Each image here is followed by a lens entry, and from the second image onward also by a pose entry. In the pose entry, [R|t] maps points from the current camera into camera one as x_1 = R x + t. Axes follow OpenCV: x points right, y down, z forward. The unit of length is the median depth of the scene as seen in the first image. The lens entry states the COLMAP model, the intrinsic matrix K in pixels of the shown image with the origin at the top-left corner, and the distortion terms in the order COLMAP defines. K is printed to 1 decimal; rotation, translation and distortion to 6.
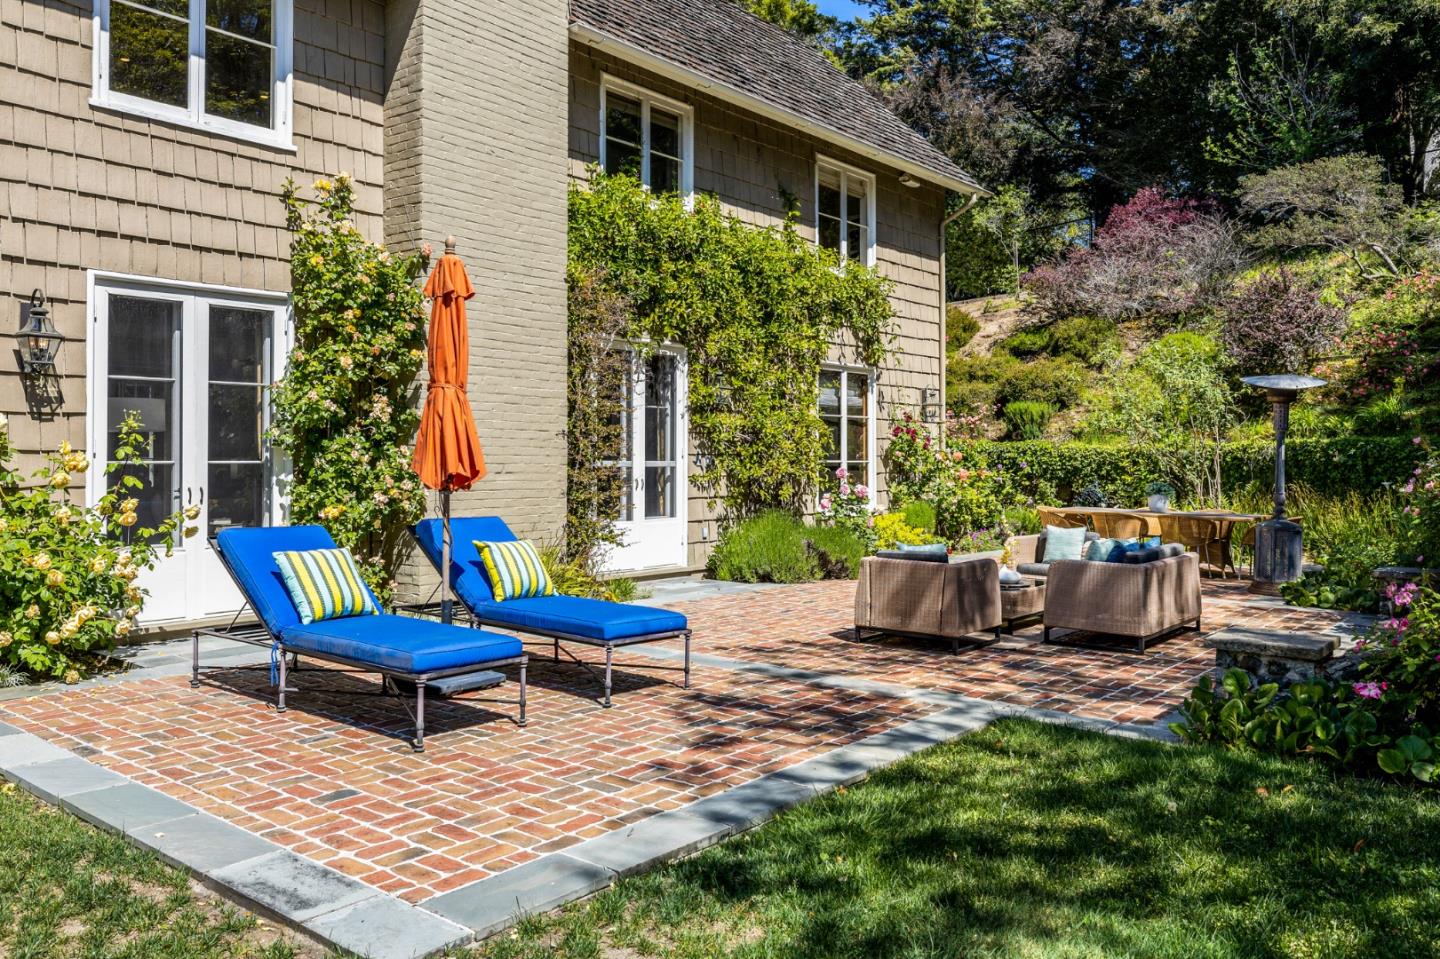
lens RADIAL K [[1115.3, 0, 720.2], [0, 1115.3, 466.8], [0, 0, 1]] dist [-0.005597, -0.000720]
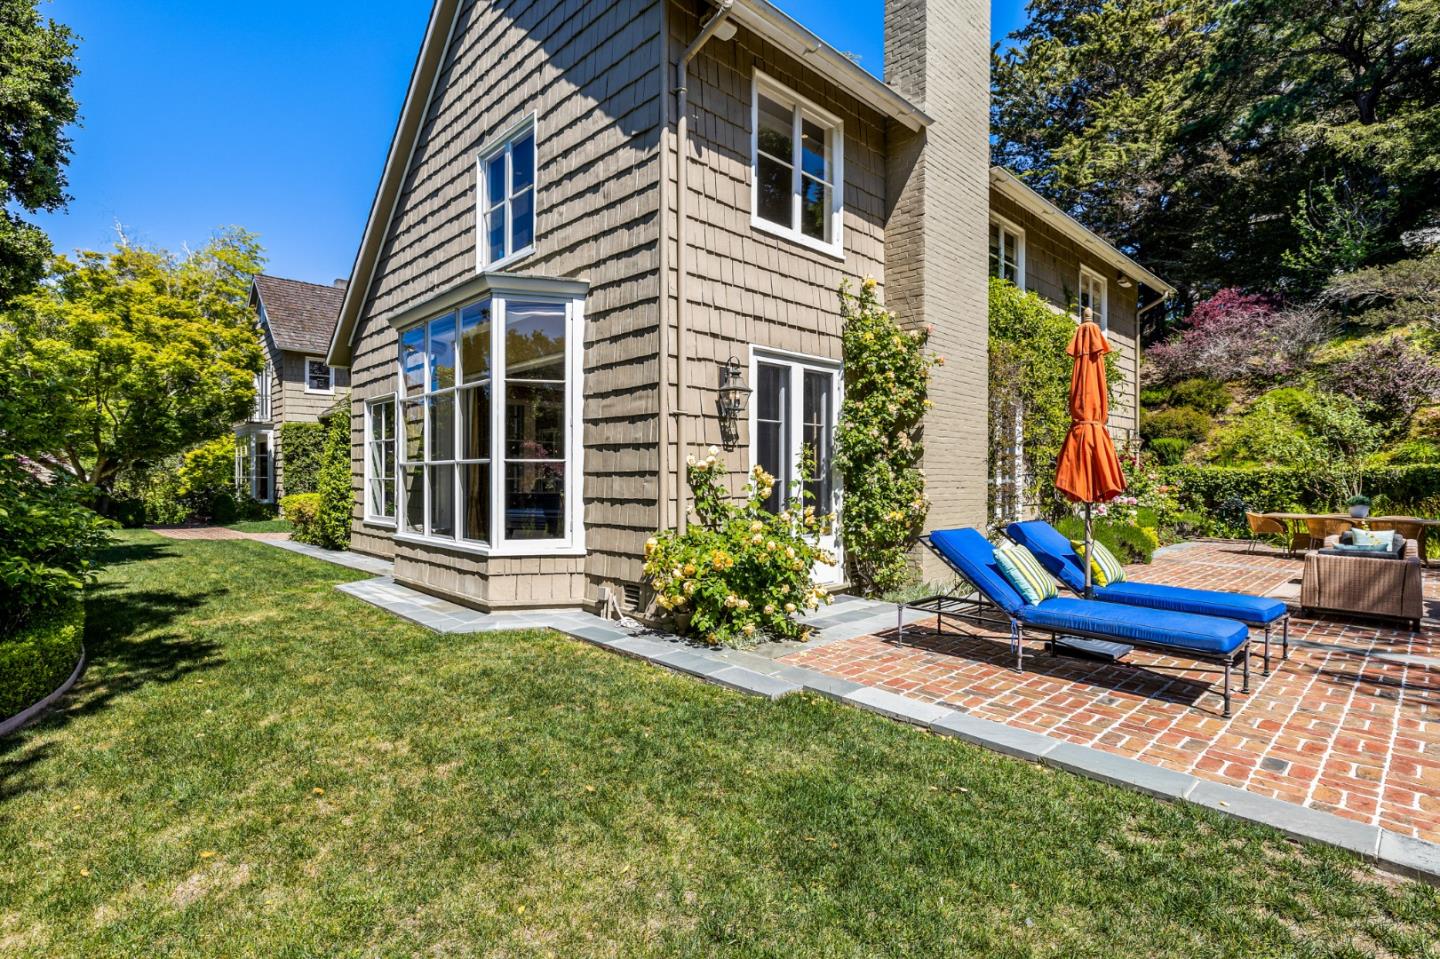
lens RADIAL K [[696.3, 0, 721.6], [0, 696.3, 484.9], [0, 0, 1]] dist [-0.000543, -0.000815]
pose [[0.993312, 0.002750, -0.115428, -0.431778], [-0.002305, 0.999989, 0.003989, -0.001343], [0.115437, -0.003696, 0.993308, 0.103162]]
